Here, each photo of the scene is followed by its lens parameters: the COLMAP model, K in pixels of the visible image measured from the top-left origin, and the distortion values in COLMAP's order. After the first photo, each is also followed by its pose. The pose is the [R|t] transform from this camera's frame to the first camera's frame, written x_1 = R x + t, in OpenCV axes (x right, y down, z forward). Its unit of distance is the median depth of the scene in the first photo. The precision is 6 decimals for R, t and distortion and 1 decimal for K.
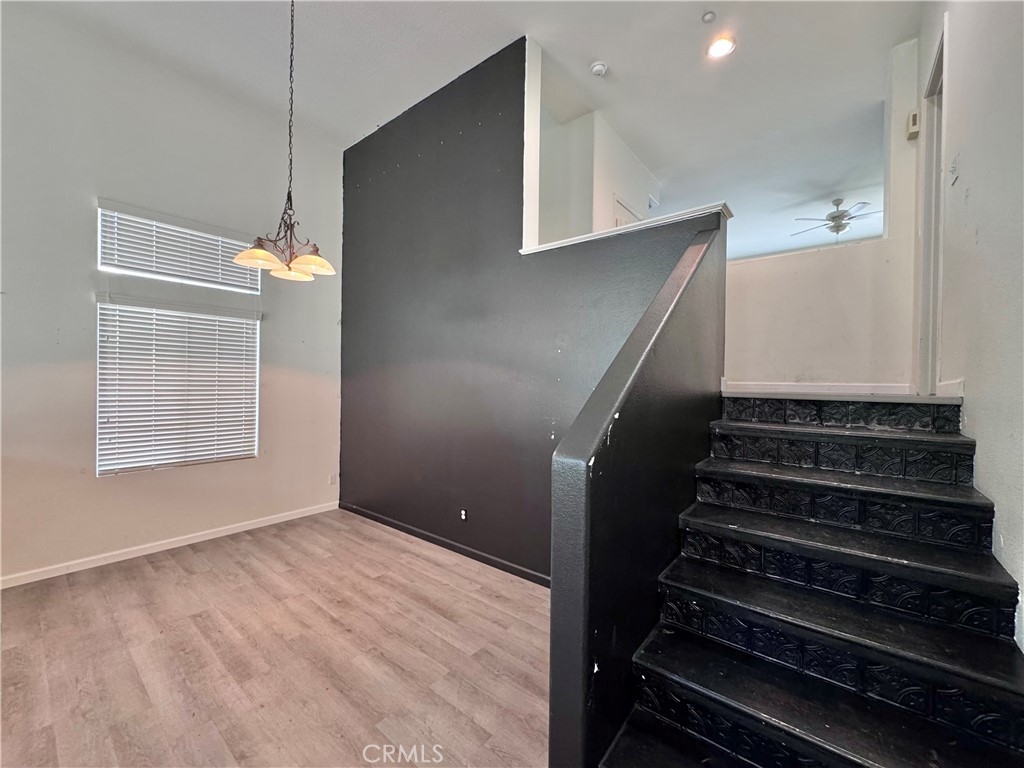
lens RADIAL K [[411.5, 0, 511.6], [0, 411.5, 384.0], [0, 0, 1]] dist [-0.004188, 0.000319]
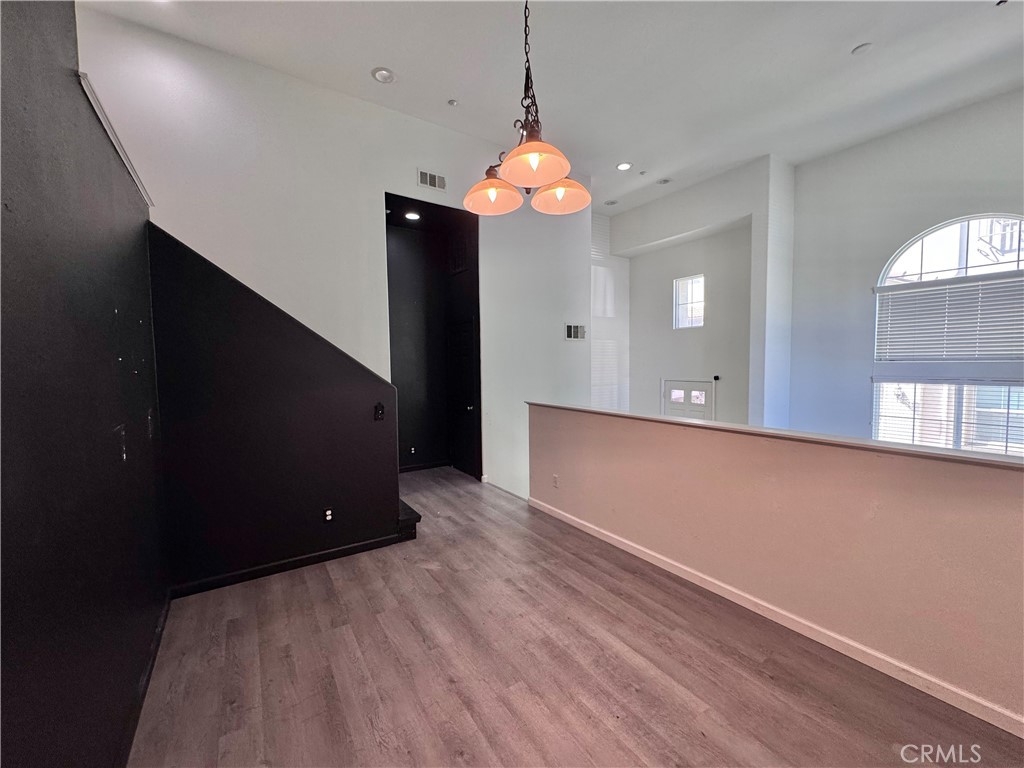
lens RADIAL K [[411.5, 0, 512.1], [0, 411.5, 384.7], [0, 0, 1]] dist [-0.004188, 0.000319]
pose [[-0.952570, -0.022626, 0.303478, -0.671967], [-0.001902, 0.997655, 0.068410, -0.017828], [-0.304314, 0.064588, -0.950380, 1.538012]]
